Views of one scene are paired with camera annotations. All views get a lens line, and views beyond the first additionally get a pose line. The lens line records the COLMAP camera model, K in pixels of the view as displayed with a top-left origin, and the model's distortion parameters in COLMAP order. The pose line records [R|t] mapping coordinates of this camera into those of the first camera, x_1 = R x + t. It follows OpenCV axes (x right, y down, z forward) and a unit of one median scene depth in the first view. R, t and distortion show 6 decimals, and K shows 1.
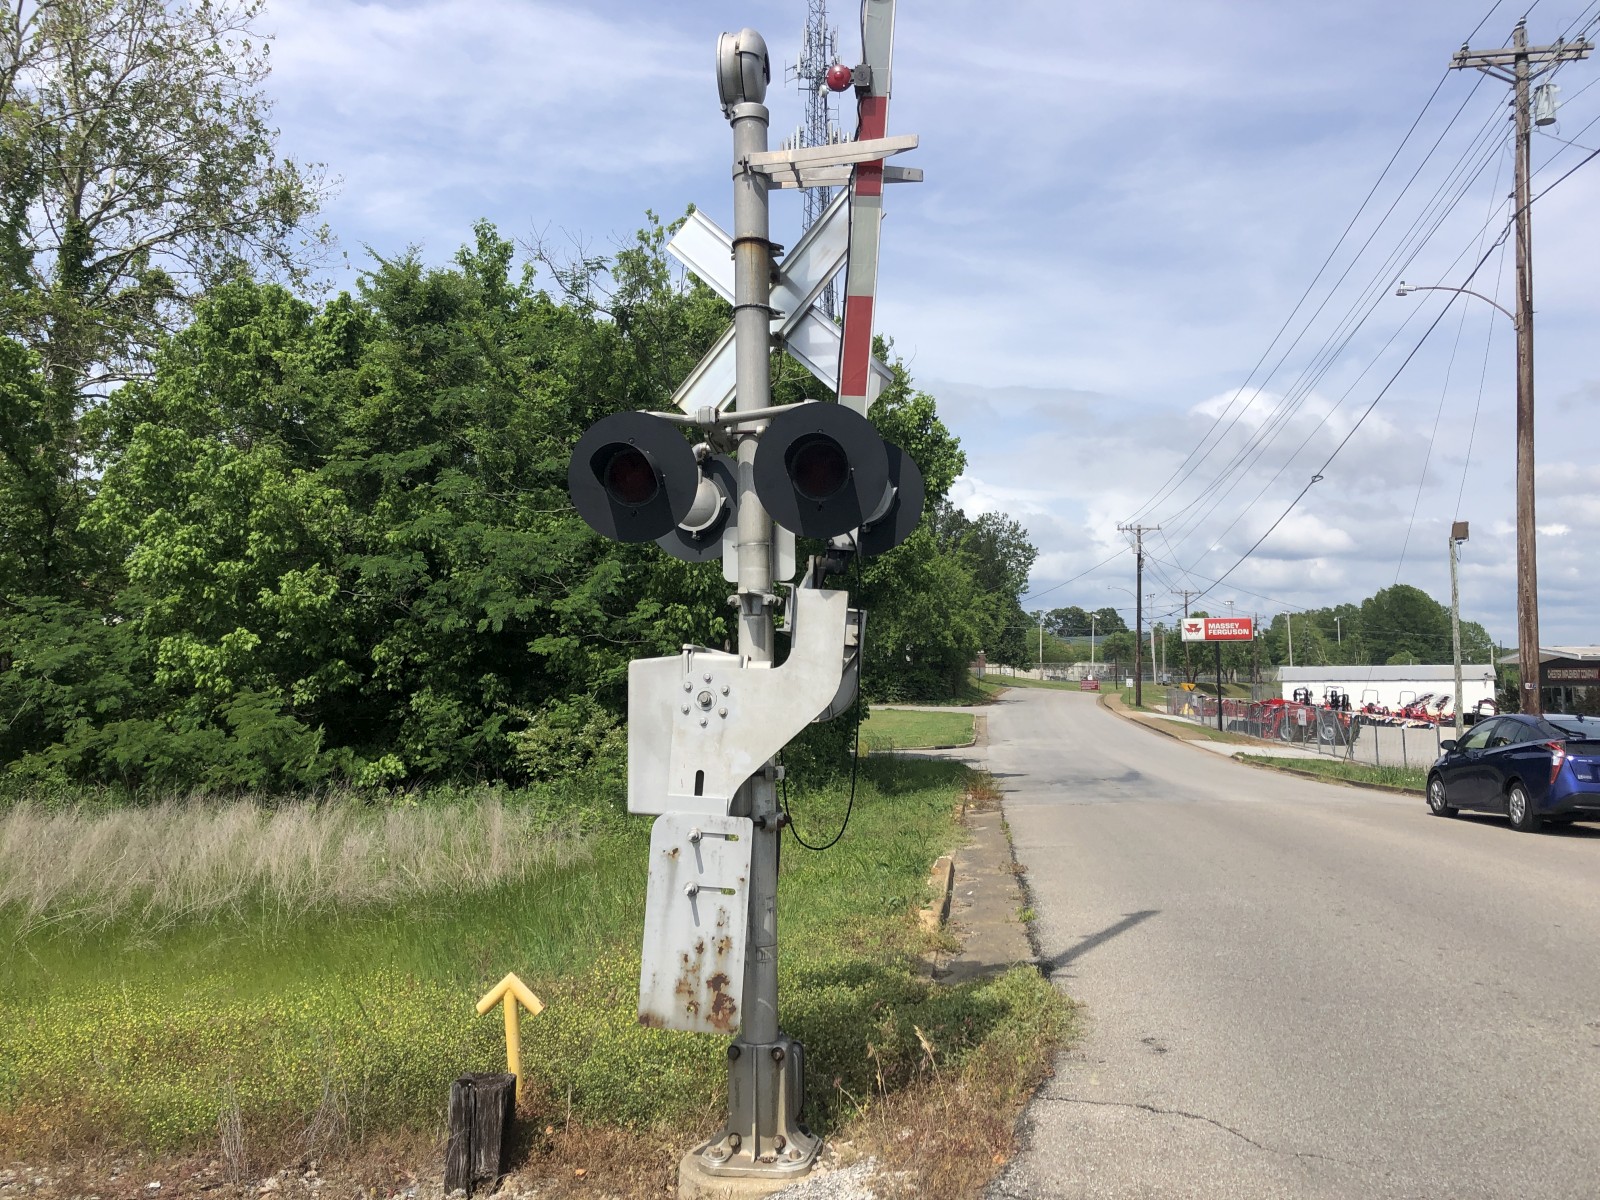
lens RADIAL K [[1296.8, 0, 771.4], [0, 1296.8, 578.6], [0, 0, 1]] dist [0.038199, -0.050598]
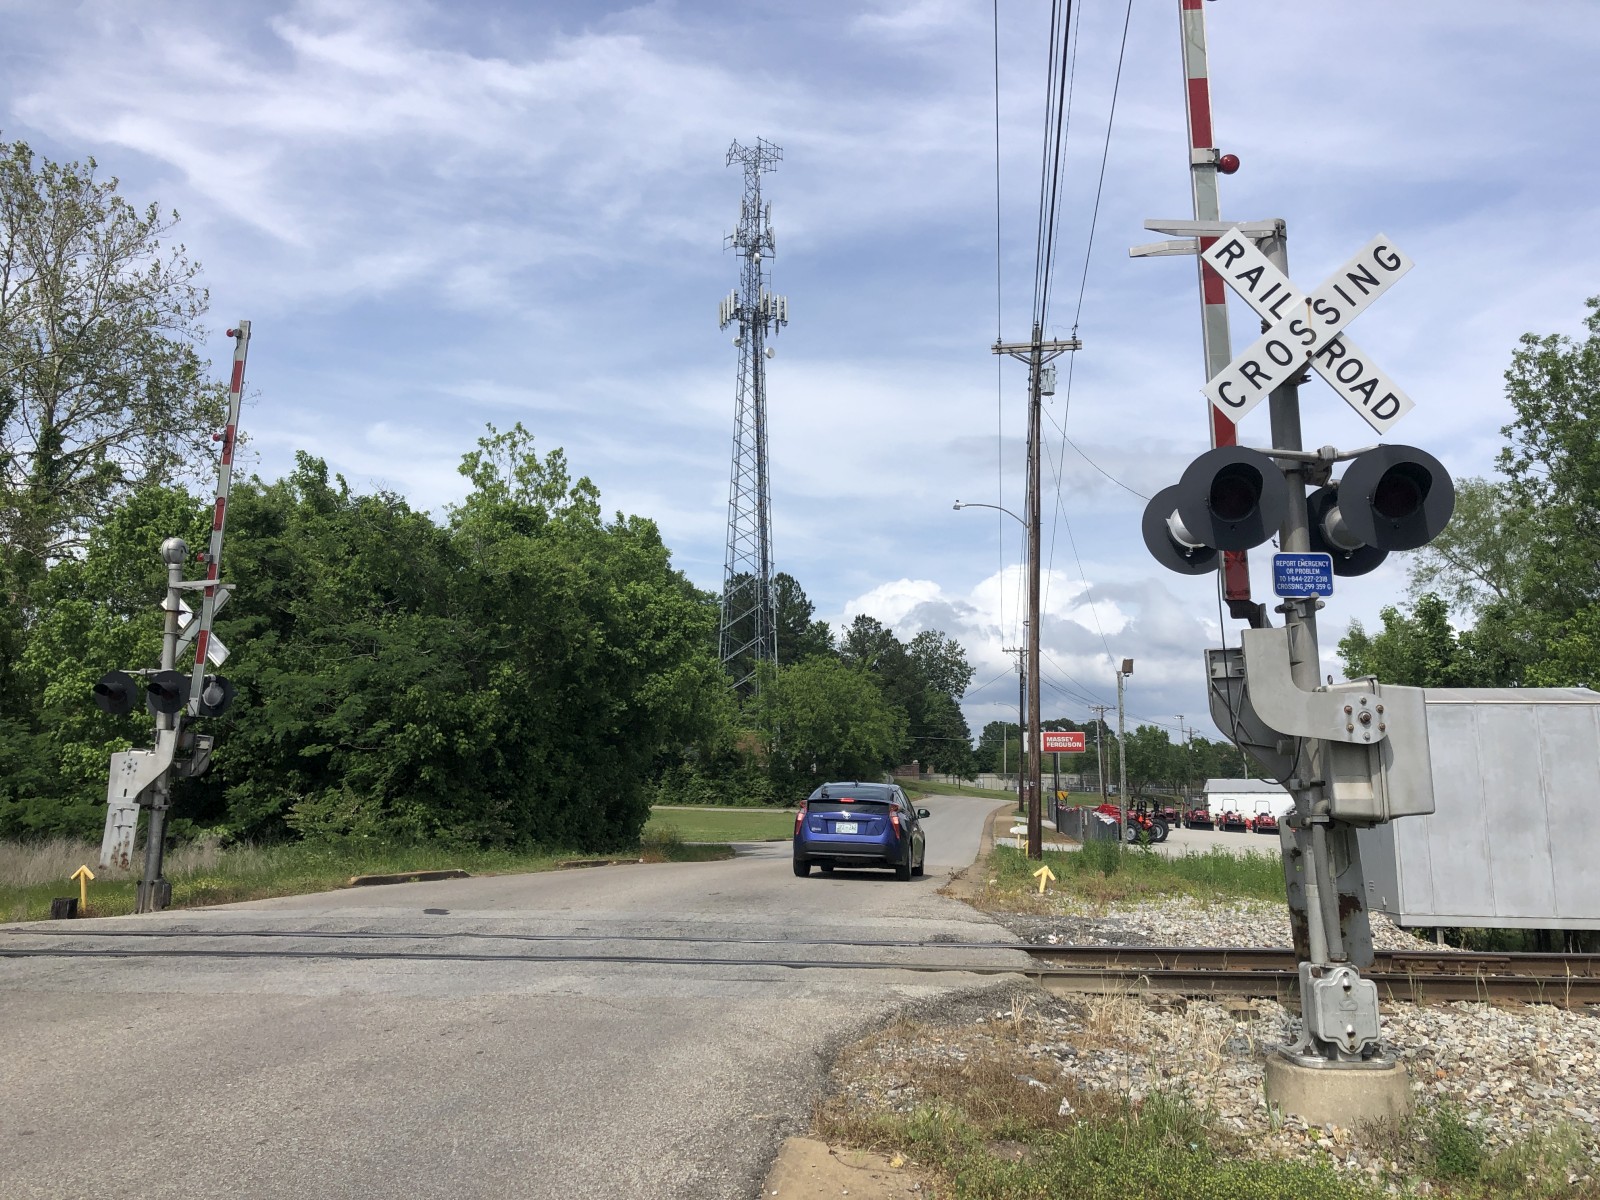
lens RADIAL K [[1296.8, 0, 786.6], [0, 1296.8, 581.2], [0, 0, 1]] dist [0.038199, -0.050598]
pose [[0.999970, 0.007777, -0.000227, 0.346355], [-0.007769, 0.996638, -0.081564, -0.023920], [-0.000408, 0.081563, 0.996668, -0.491731]]
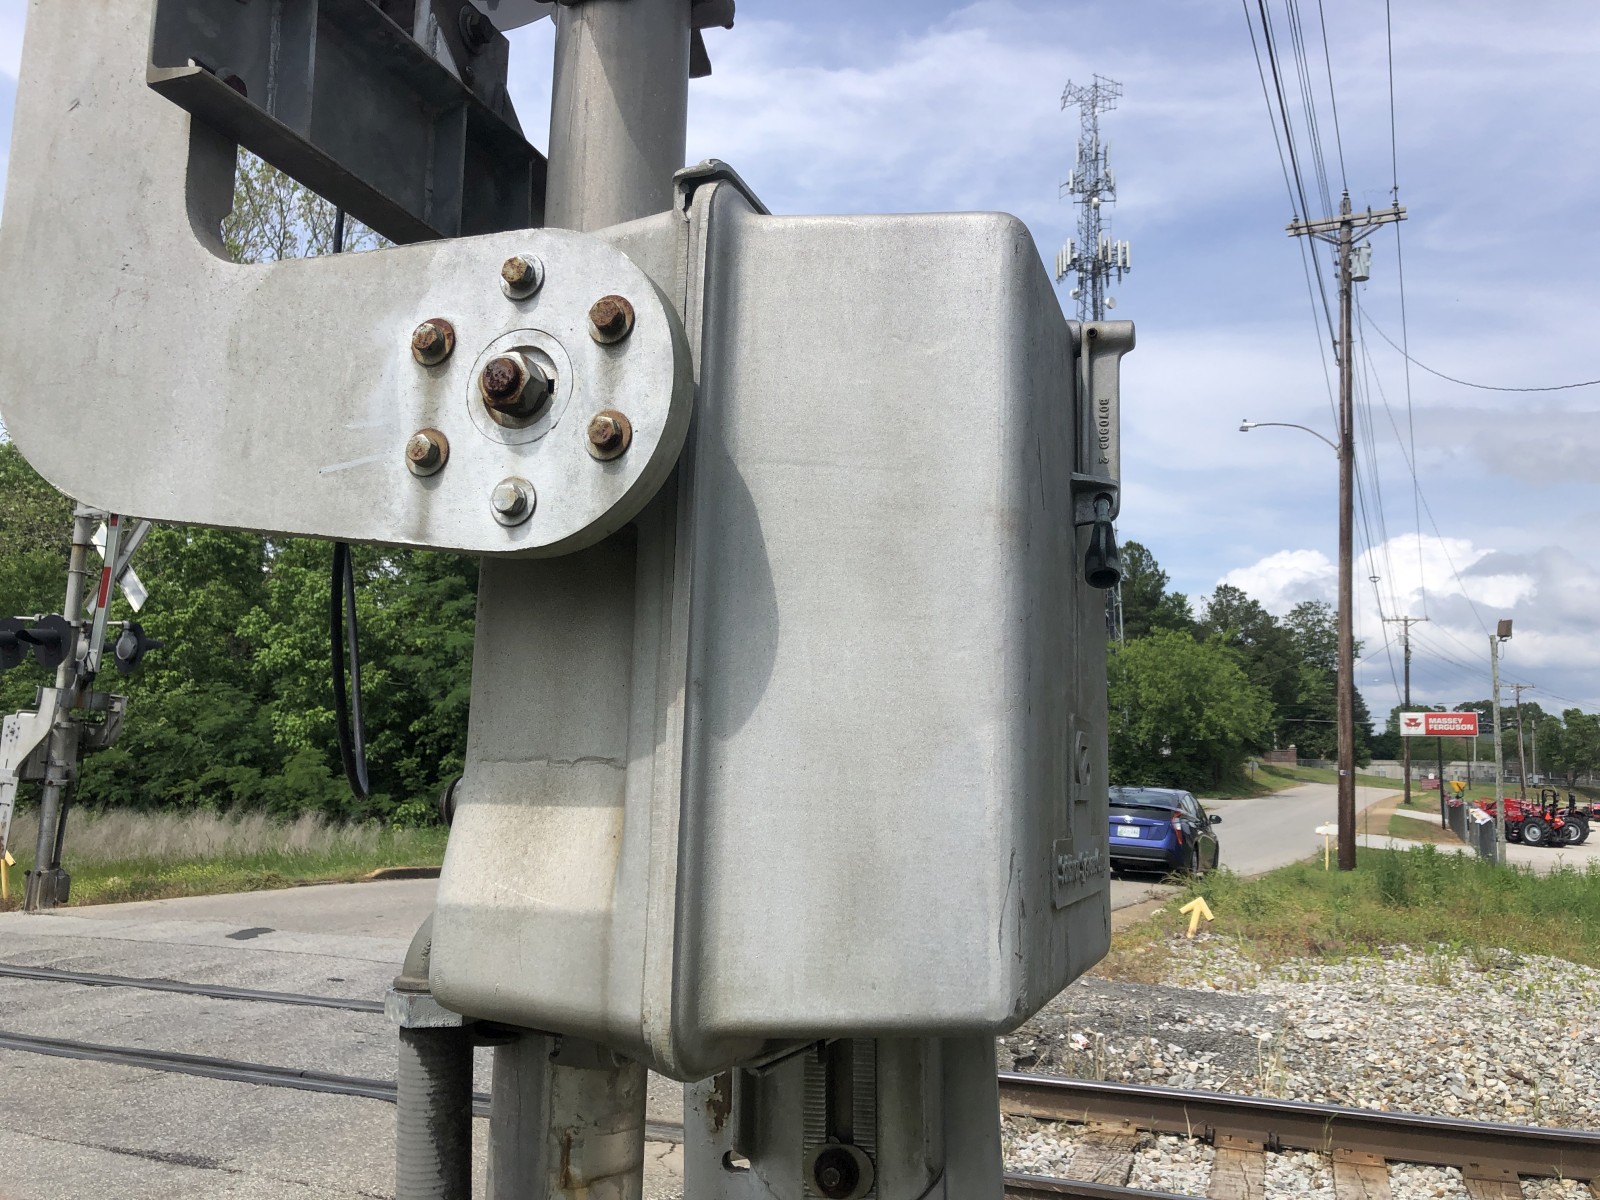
lens RADIAL K [[1296.8, 0, 816.7], [0, 1296.8, 587.8], [0, 0, 1]] dist [0.038199, -0.050598]
pose [[0.964519, -0.011553, -0.263762, 0.492207], [-0.004466, 0.998185, -0.060052, -0.009256], [0.263977, 0.059099, 0.962717, -0.246181]]
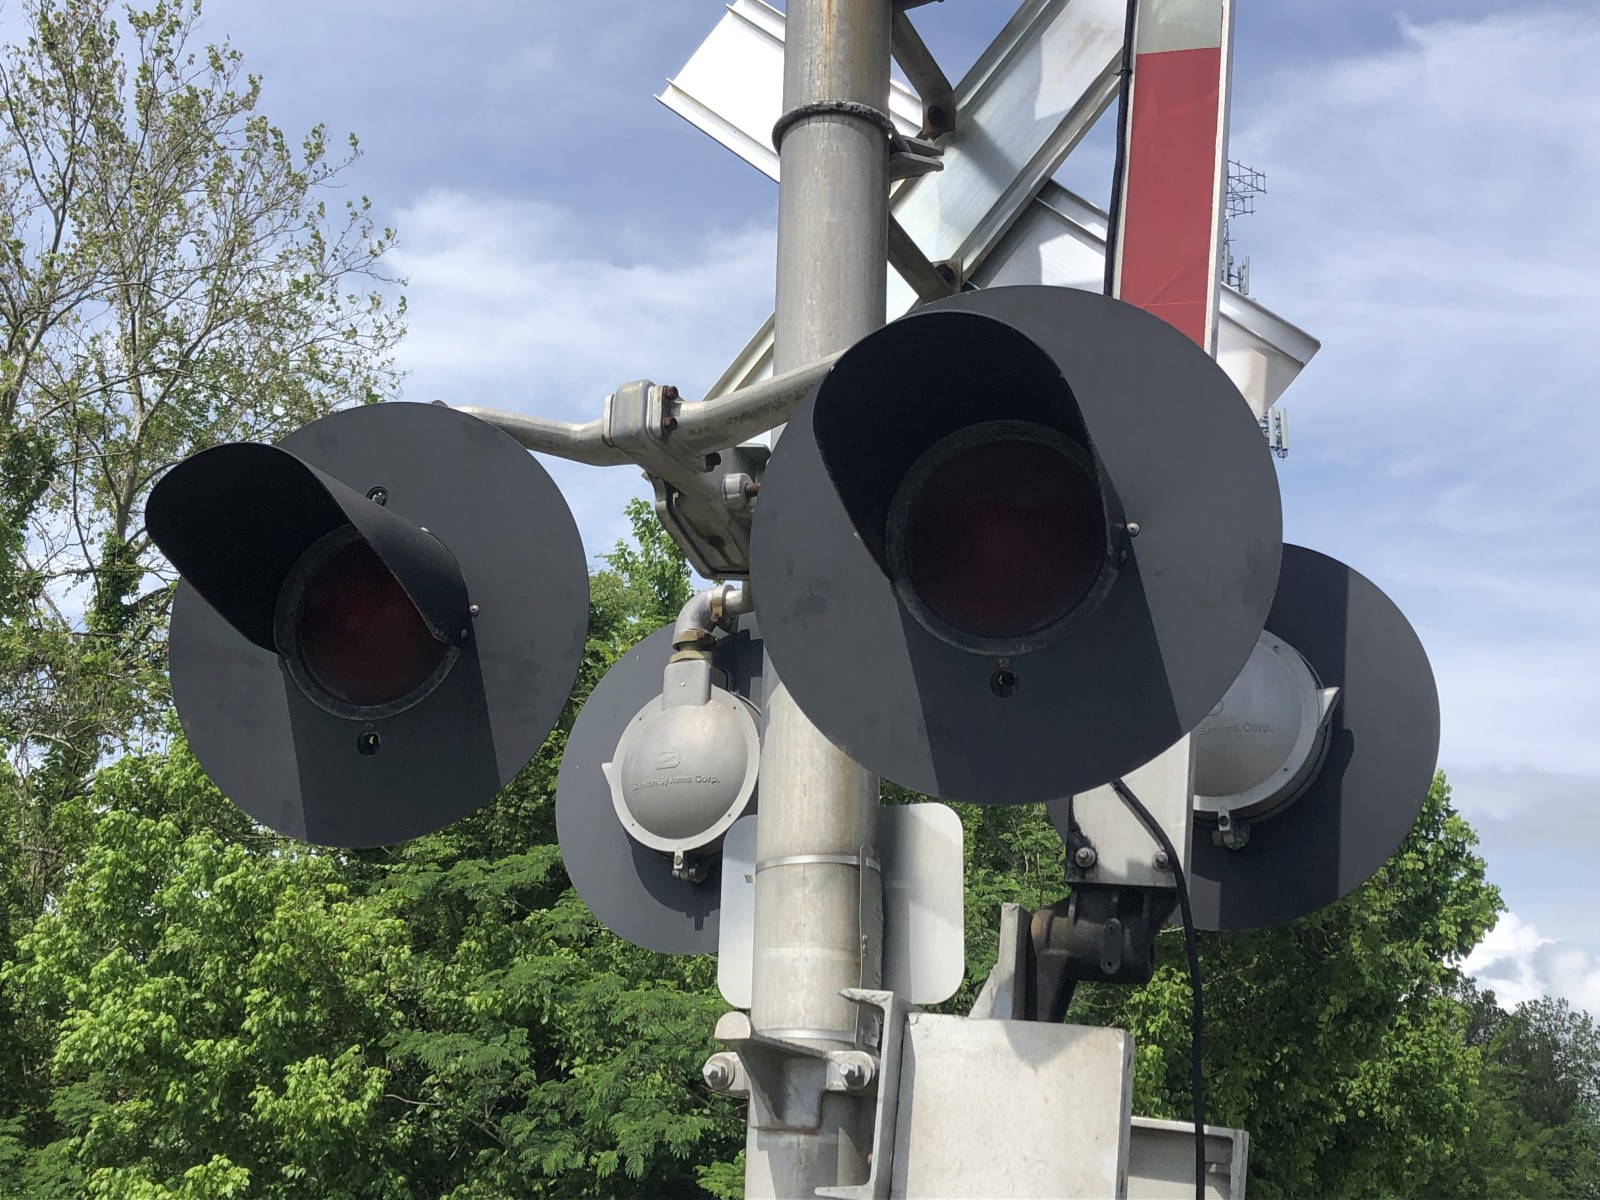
lens RADIAL K [[1954.1, 0, 737.9], [0, 1954.1, 565.2], [0, 0, 1]] dist [0.022094, 0.000000]
pose [[0.977472, -0.031955, -0.208632, 0.014590], [-0.023989, 0.965248, -0.260234, 0.004955], [0.209698, 0.259376, 0.942736, 0.138245]]
